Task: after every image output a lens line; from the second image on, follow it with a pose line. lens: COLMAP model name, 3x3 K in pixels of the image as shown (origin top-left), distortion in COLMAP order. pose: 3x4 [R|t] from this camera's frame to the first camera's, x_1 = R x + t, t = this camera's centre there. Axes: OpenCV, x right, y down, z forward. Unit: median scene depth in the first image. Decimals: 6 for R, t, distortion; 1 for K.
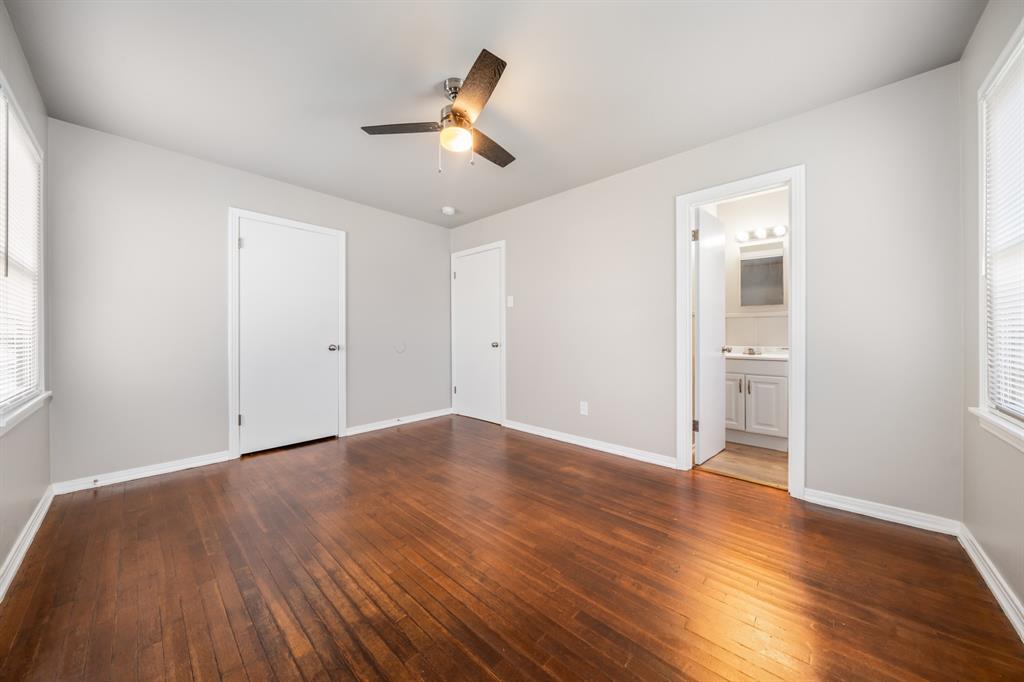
lens RADIAL K [[347.1, 0, 509.4], [0, 347.1, 338.6], [0, 0, 1]] dist [-0.000367, -0.000003]
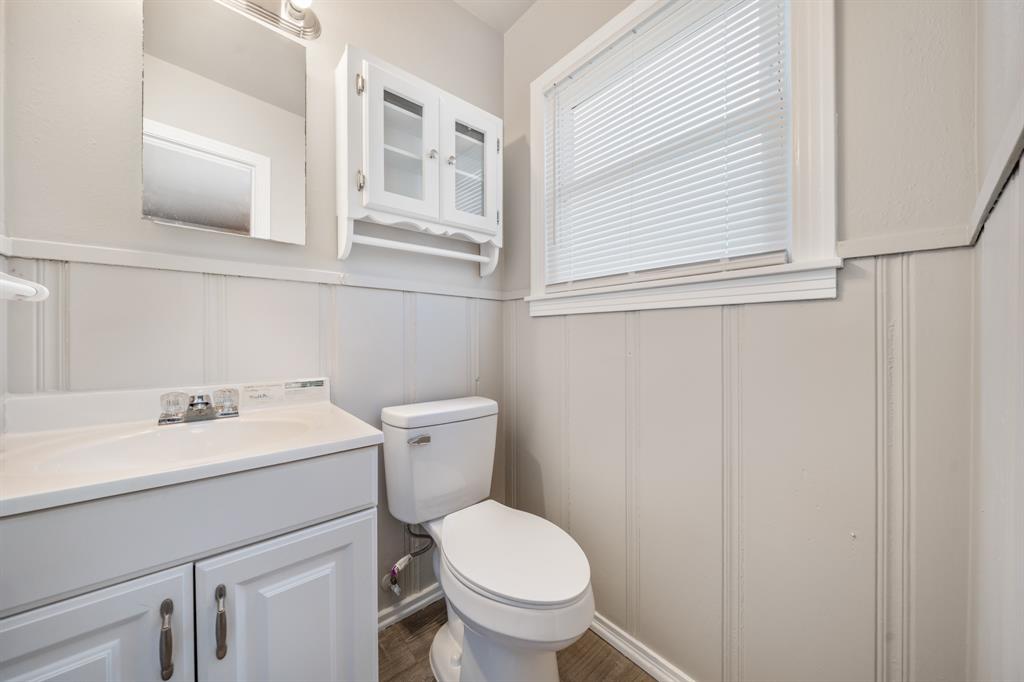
lens RADIAL K [[347.1, 0, 509.8], [0, 347.1, 338.1], [0, 0, 1]] dist [-0.000367, -0.000003]
pose [[0.129148, 0.000602, 0.991625, 0.516727], [0.001244, 0.999999, -0.000770, -0.018645], [-0.991625, 0.001333, 0.129147, 0.809689]]
